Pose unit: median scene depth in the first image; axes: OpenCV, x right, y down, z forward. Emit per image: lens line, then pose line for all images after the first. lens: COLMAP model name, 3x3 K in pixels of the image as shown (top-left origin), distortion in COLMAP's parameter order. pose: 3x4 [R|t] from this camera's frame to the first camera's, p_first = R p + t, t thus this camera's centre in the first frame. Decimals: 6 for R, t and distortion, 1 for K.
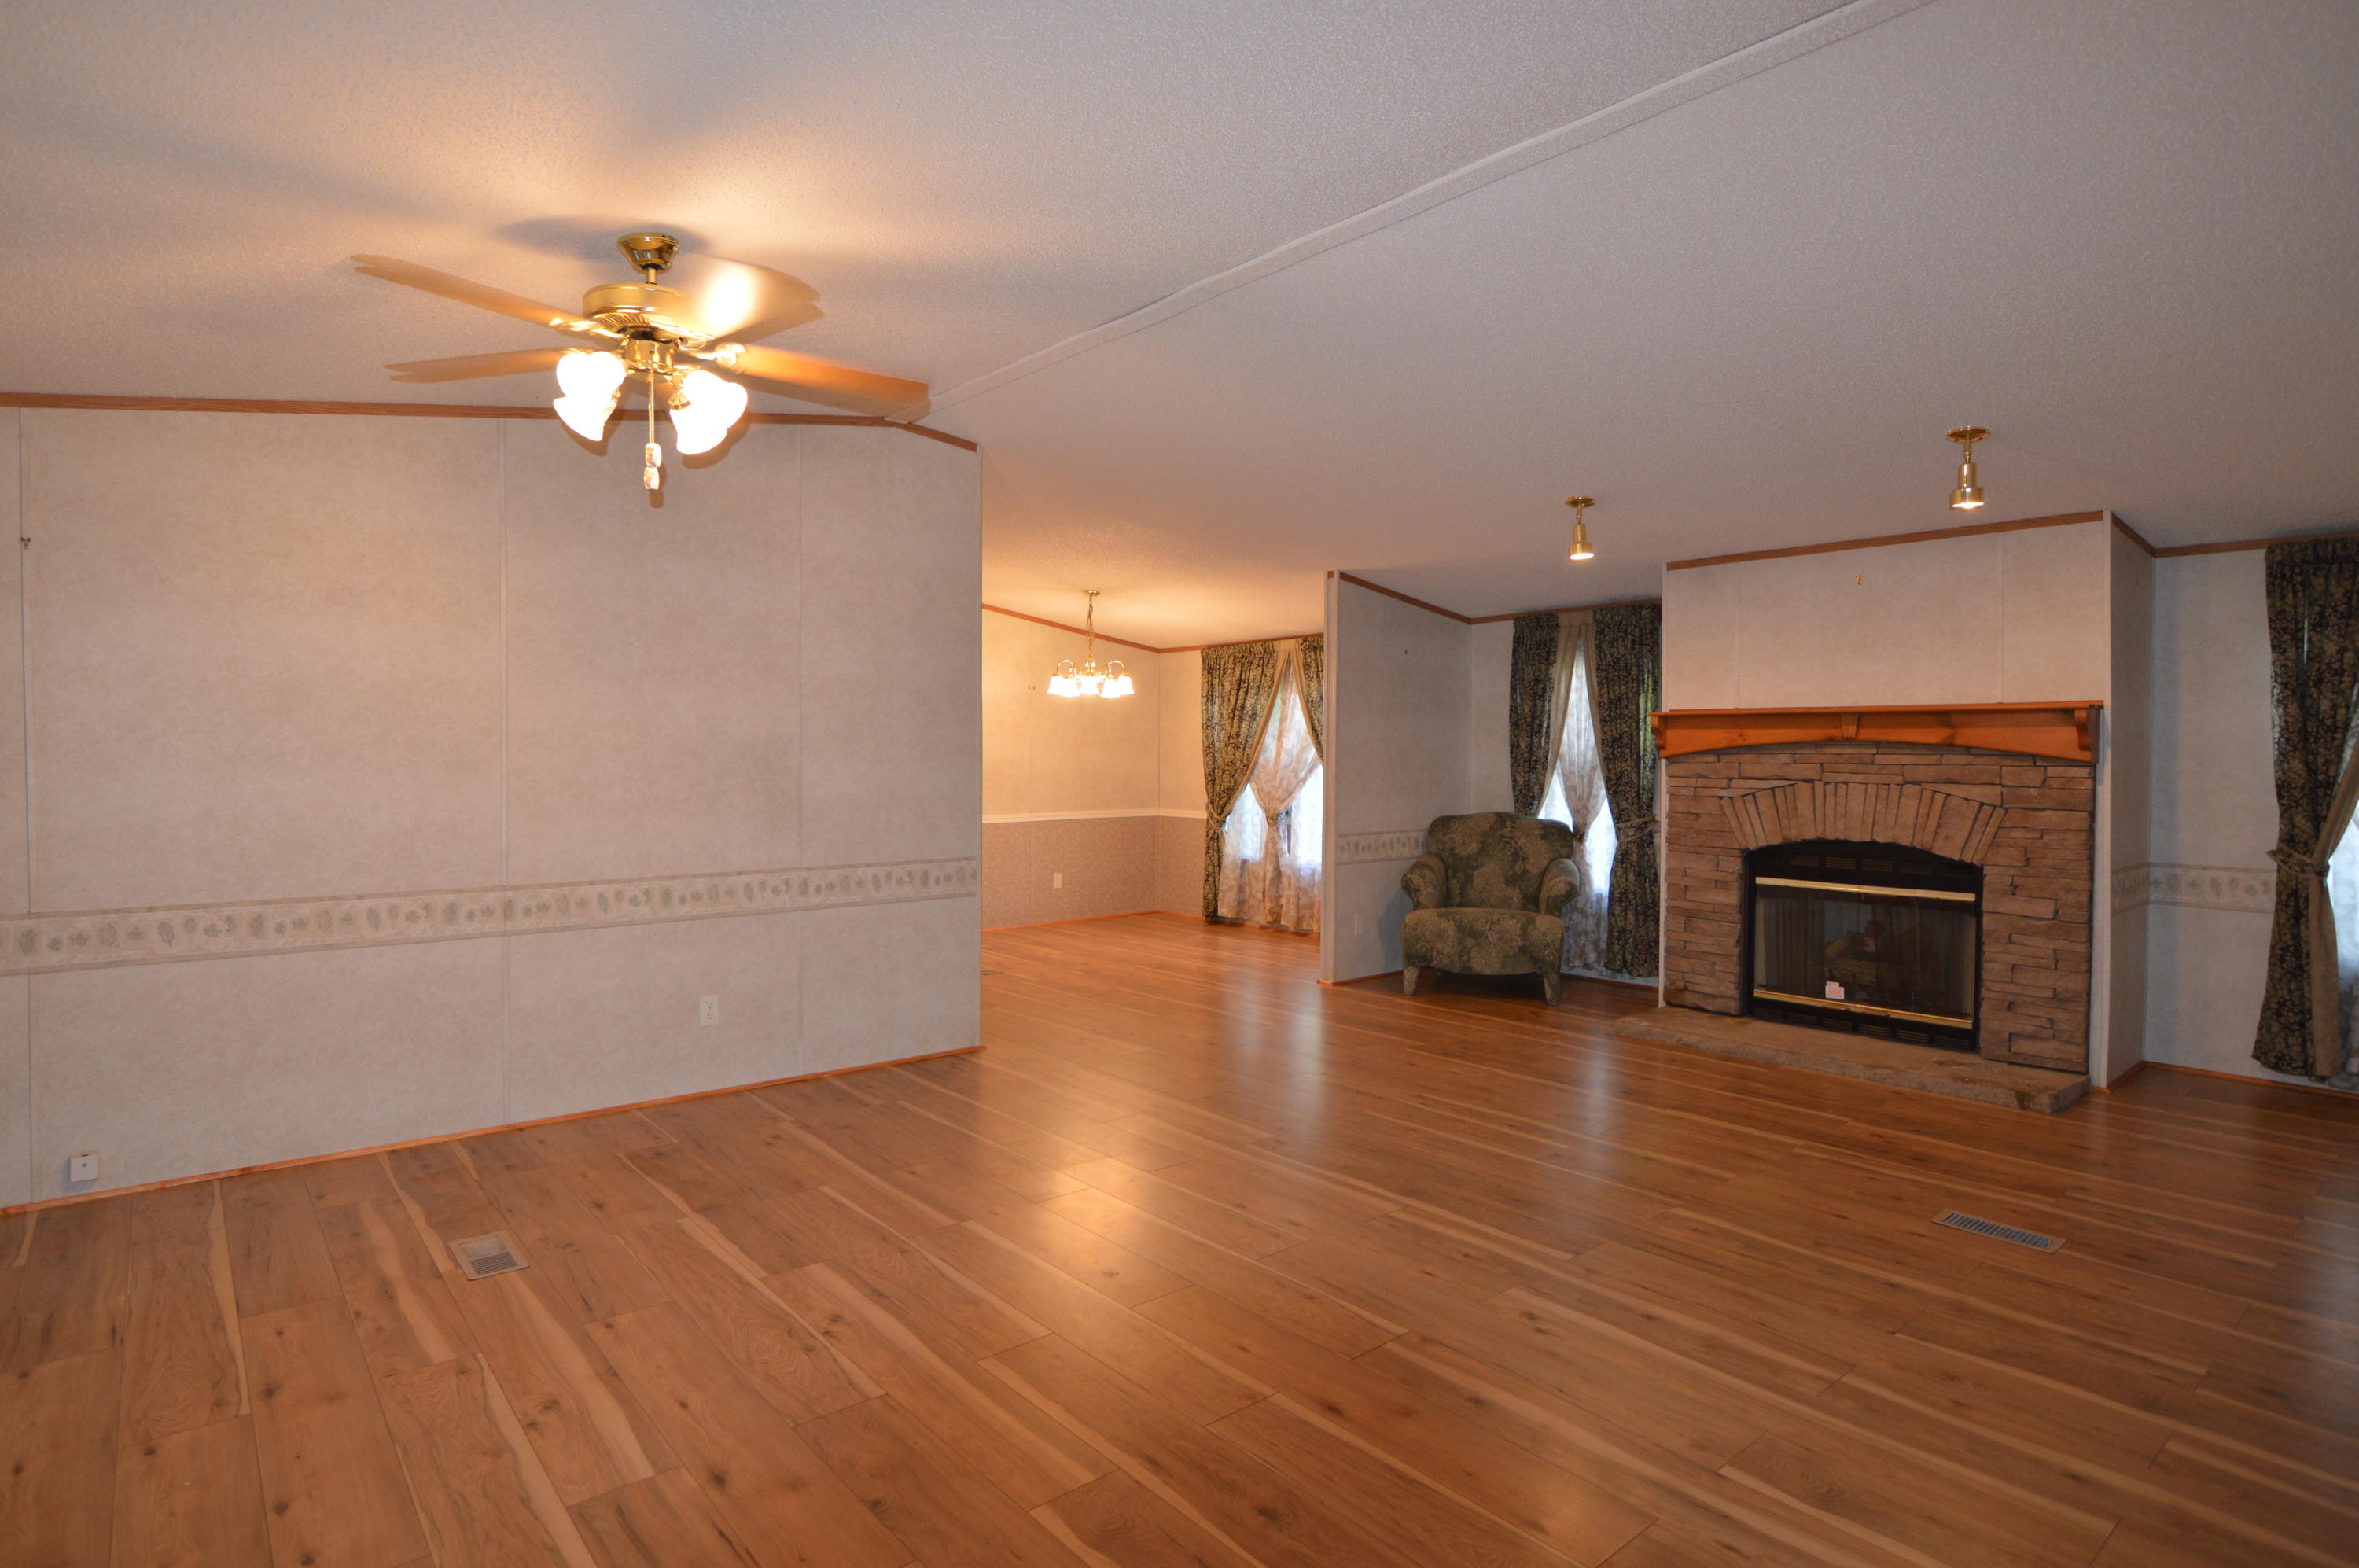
lens RADIAL K [[1247.7, 0, 1164.9], [0, 1247.7, 772.2], [0, 0, 1]] dist [-0.028990, 0.004233]
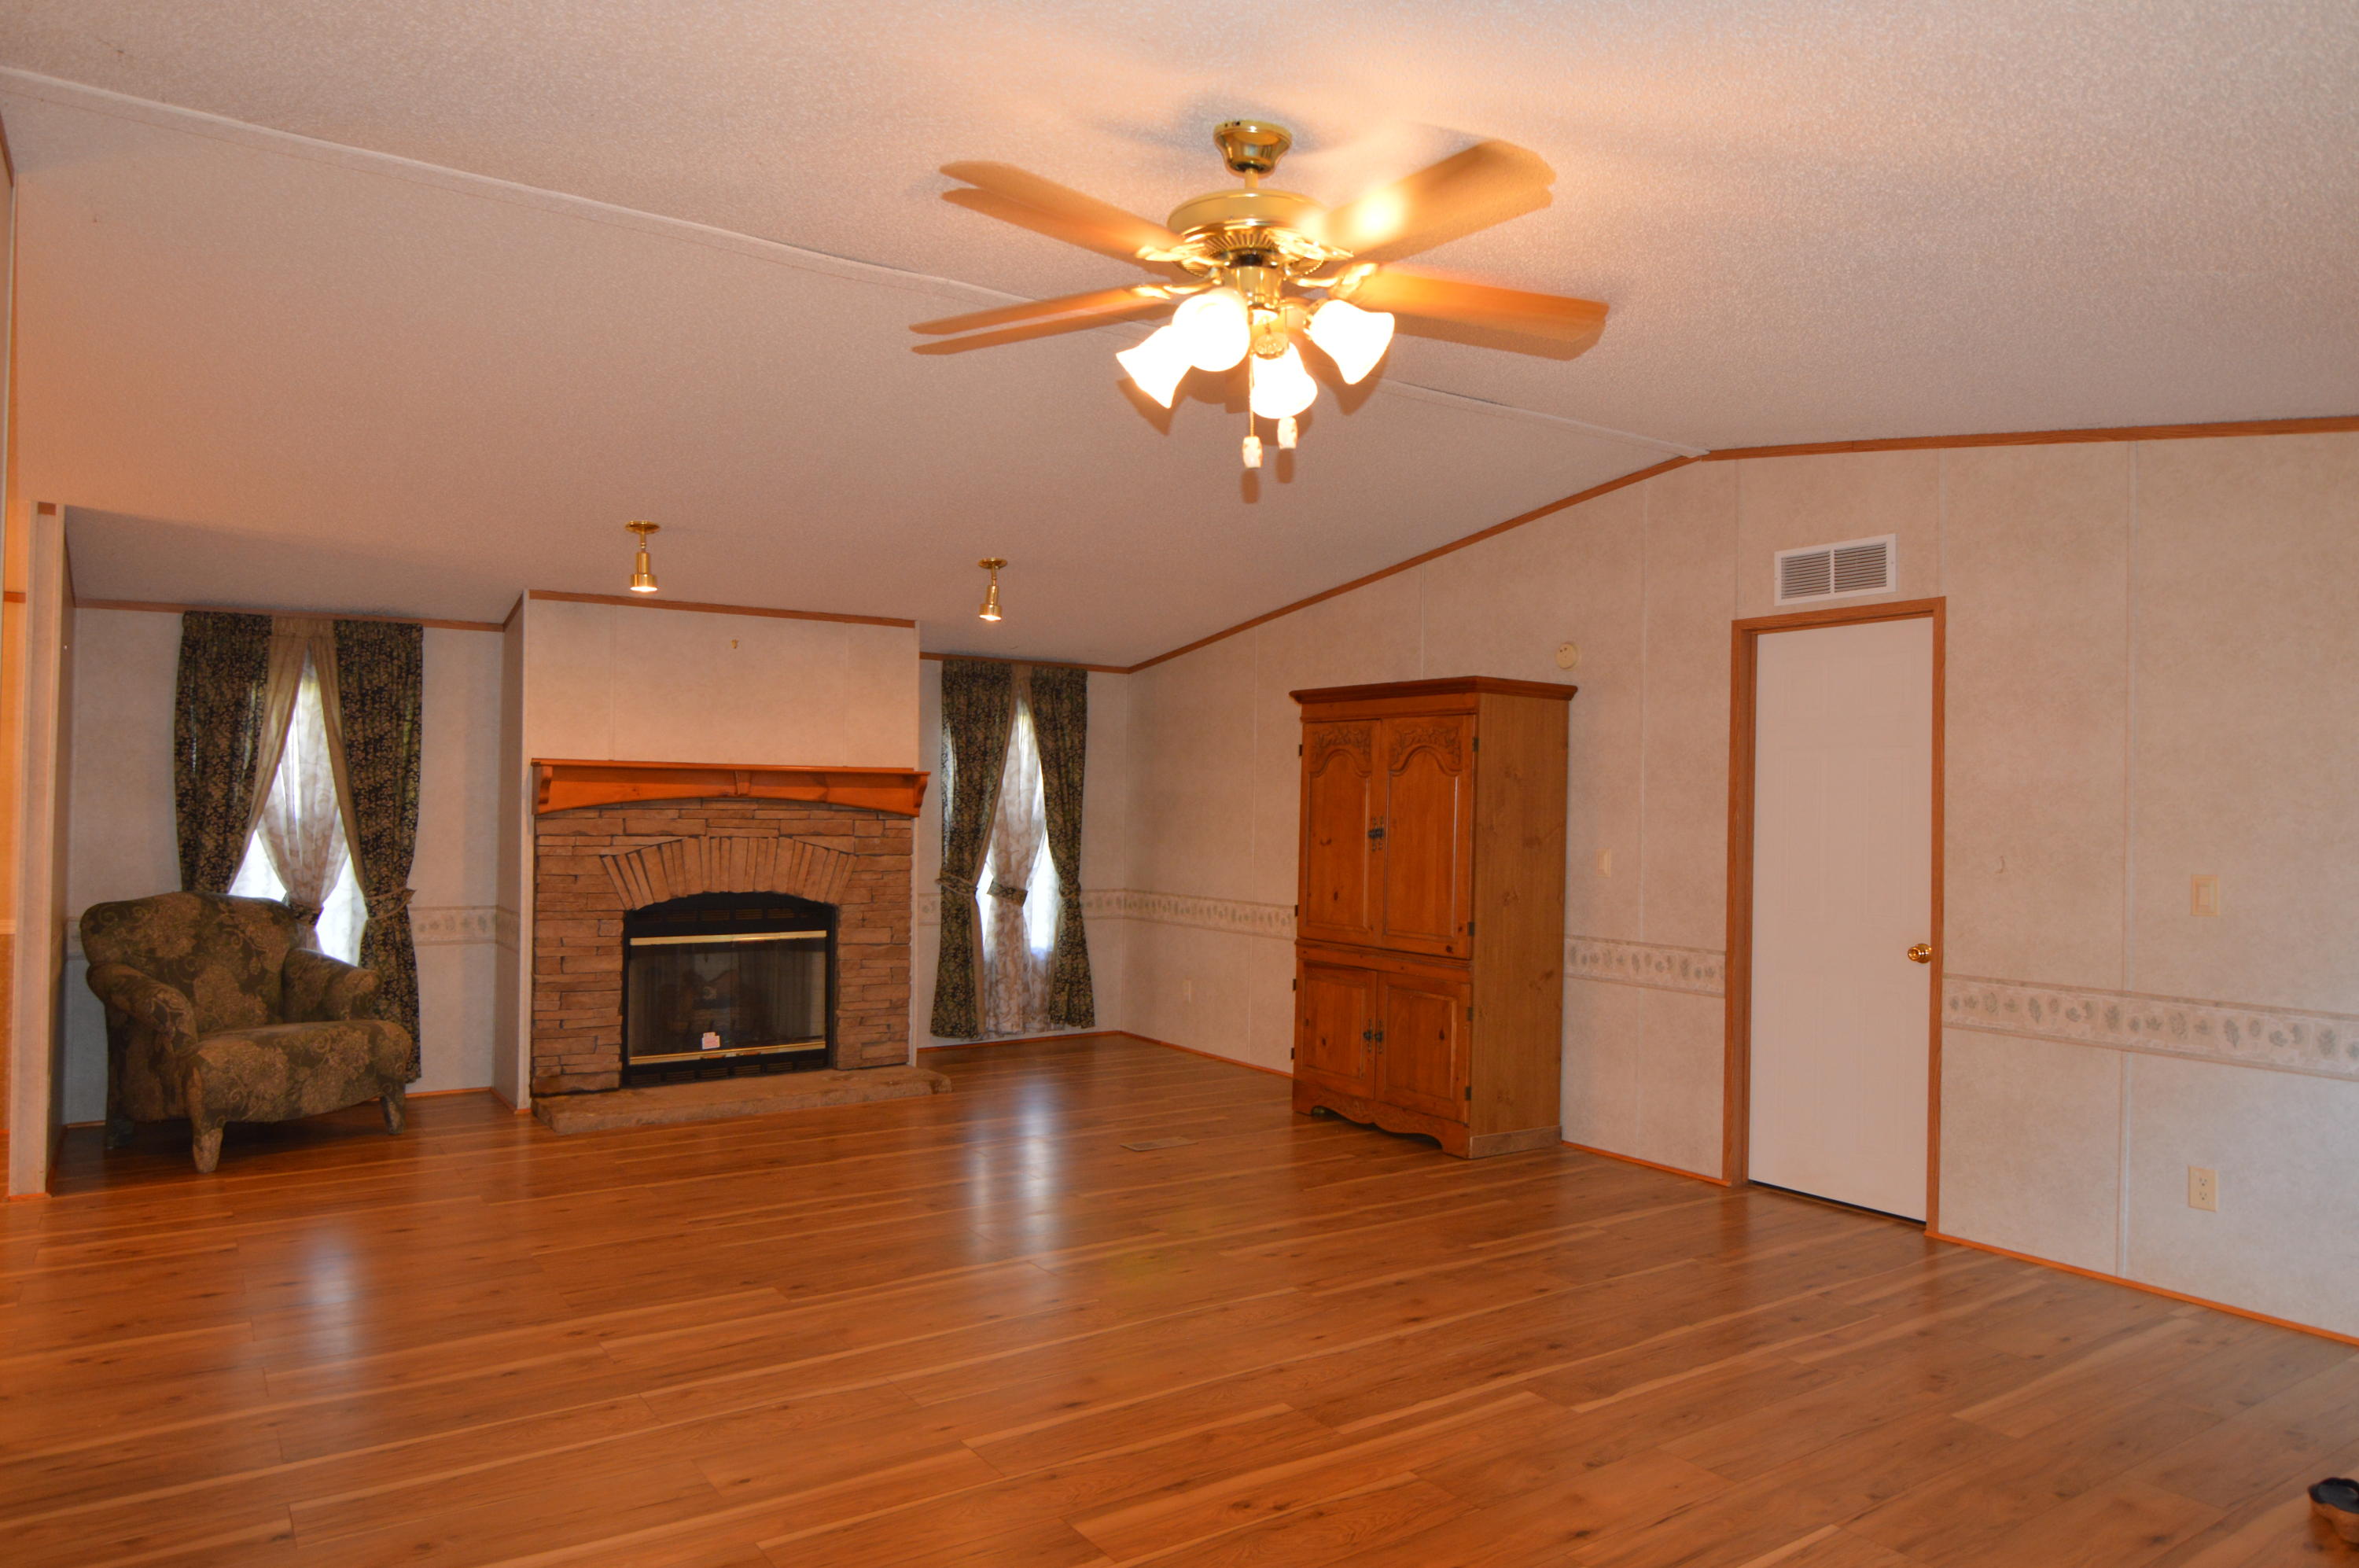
lens RADIAL K [[1519.1, 0, 1191.2], [0, 1519.1, 789.6], [0, 0, 1]] dist [-0.035181, 0.011060]
pose [[0.083236, 0.008569, 0.996493, -0.732395], [0.008222, 0.999923, -0.009285, -0.017502], [-0.996496, 0.008966, 0.083159, 0.539971]]
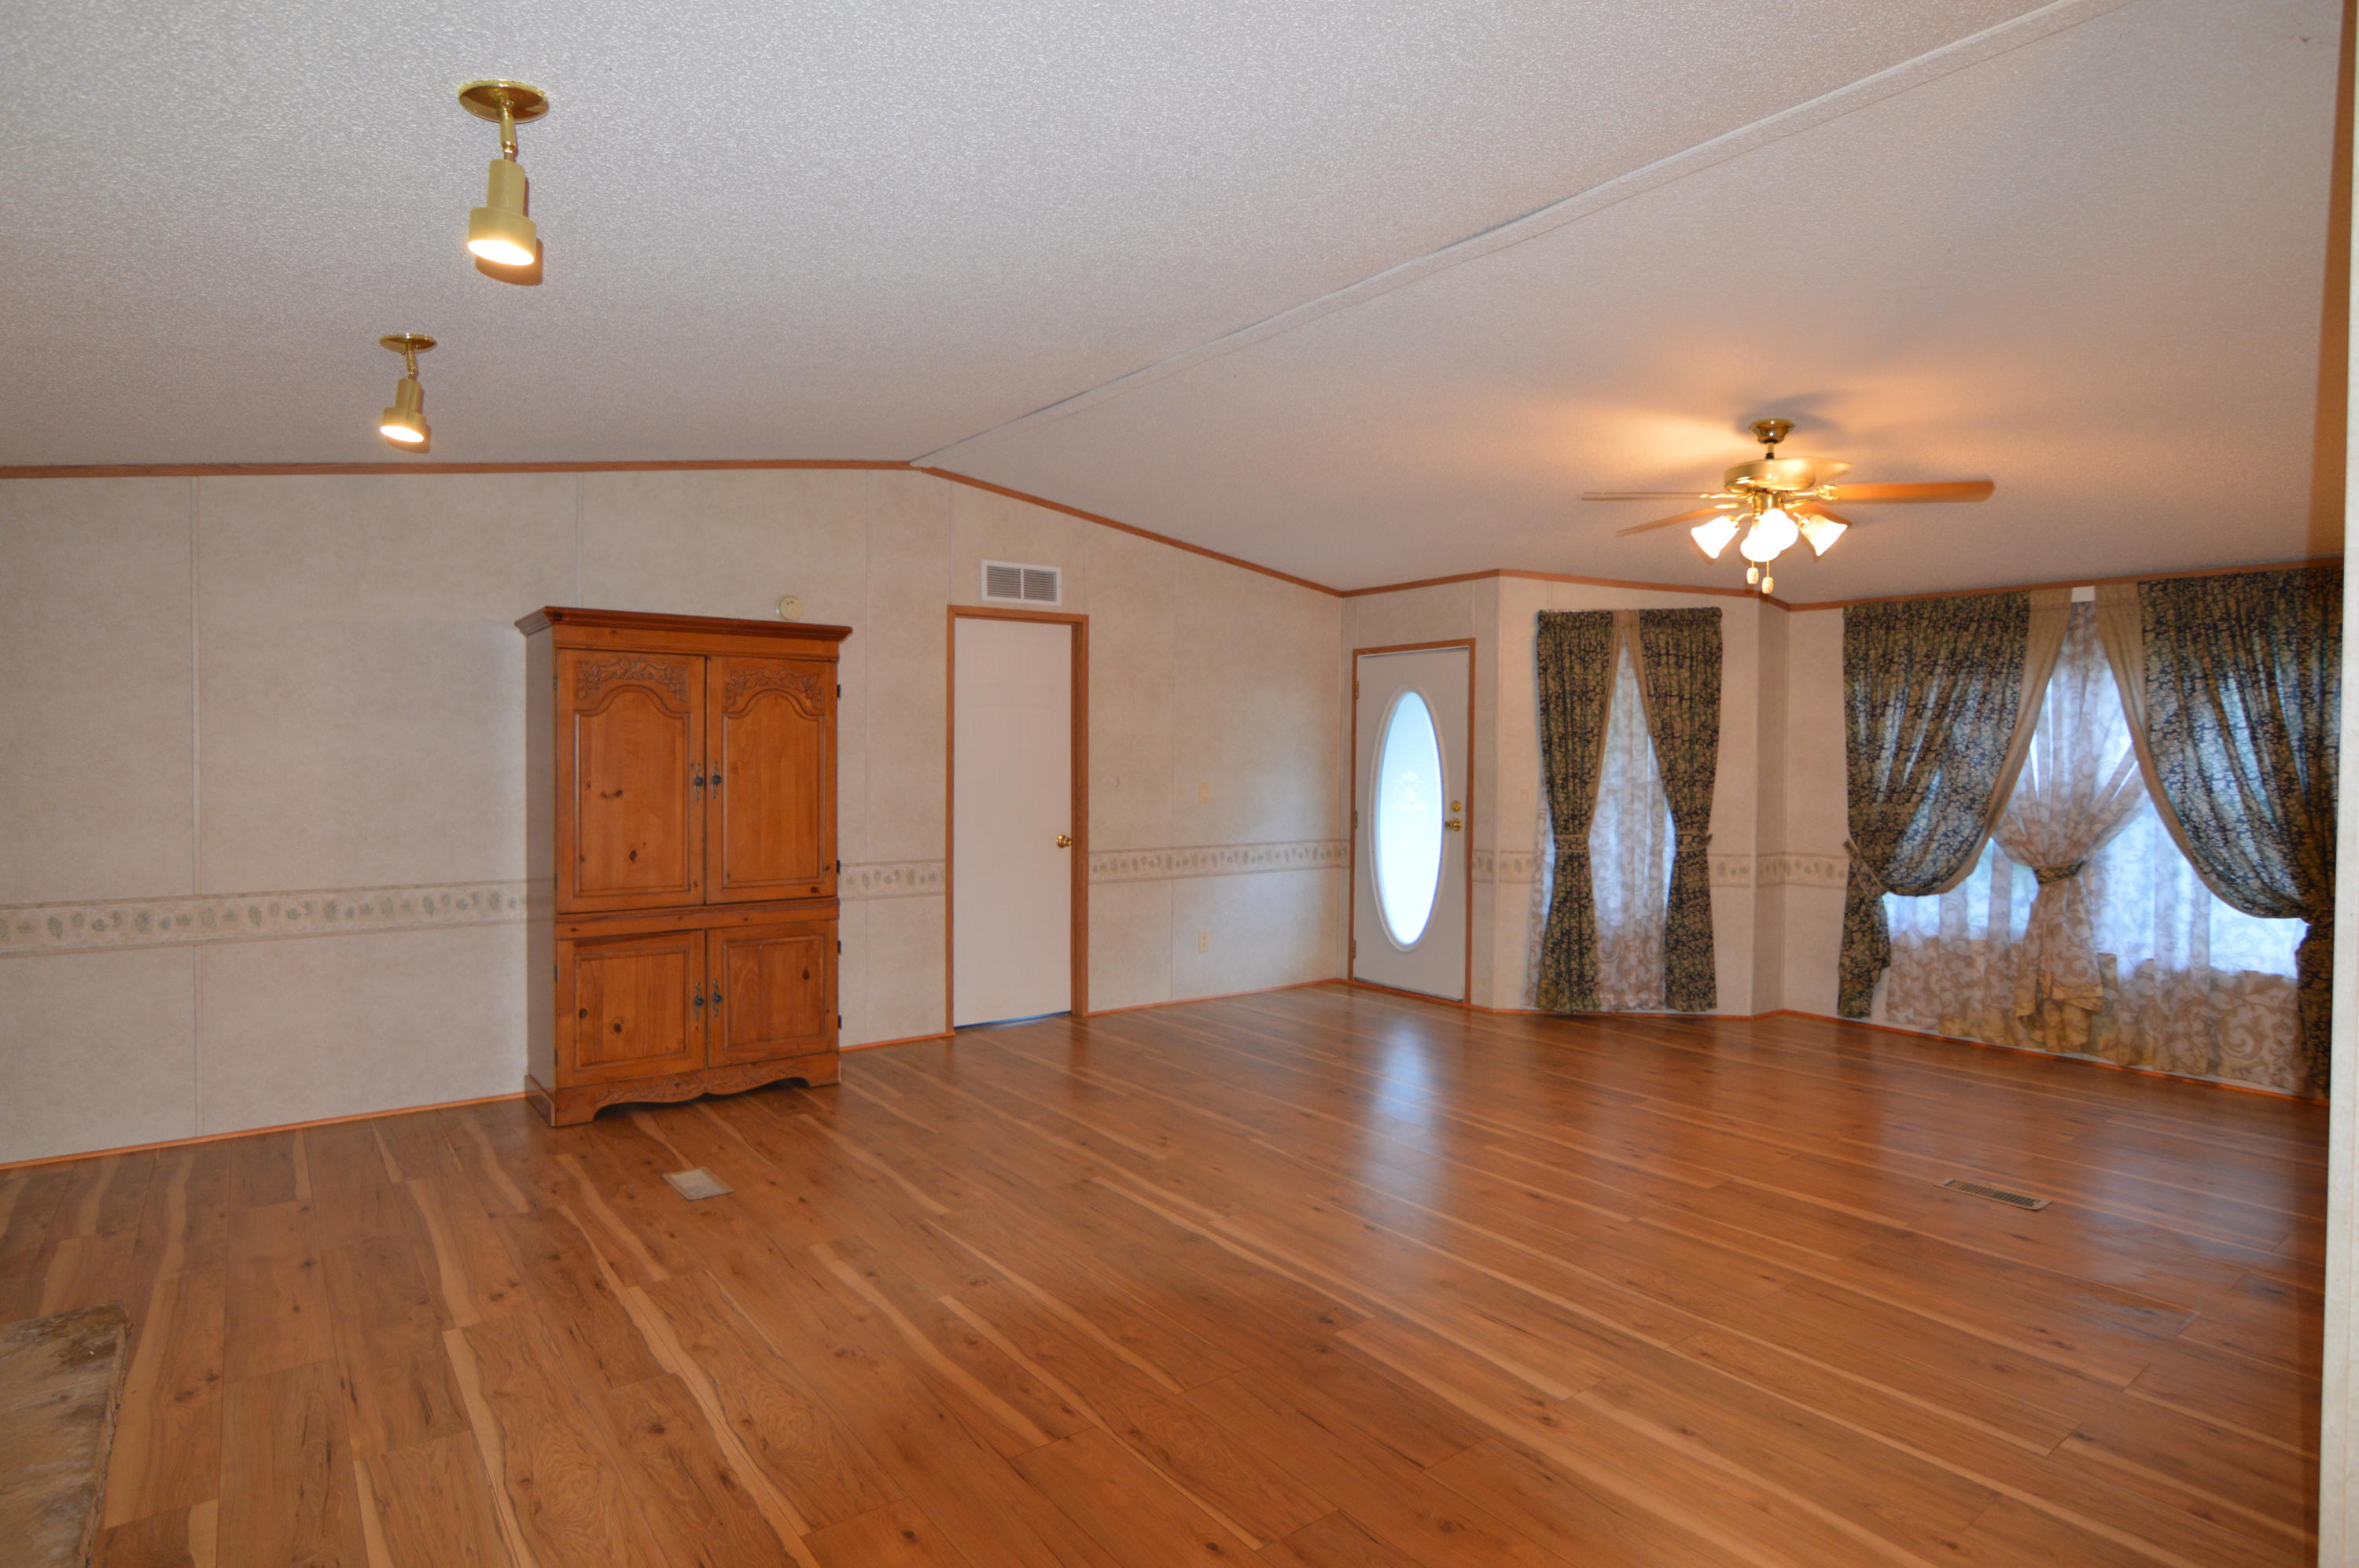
lens RADIAL K [[1247.7, 0, 1174.3], [0, 1247.7, 776.2], [0, 0, 1]] dist [-0.028990, 0.004233]
pose [[-0.998942, -0.009647, 0.044956, 0.125096], [-0.007651, 0.998986, 0.044359, -0.039277], [-0.045338, 0.043968, -0.998004, 1.408999]]
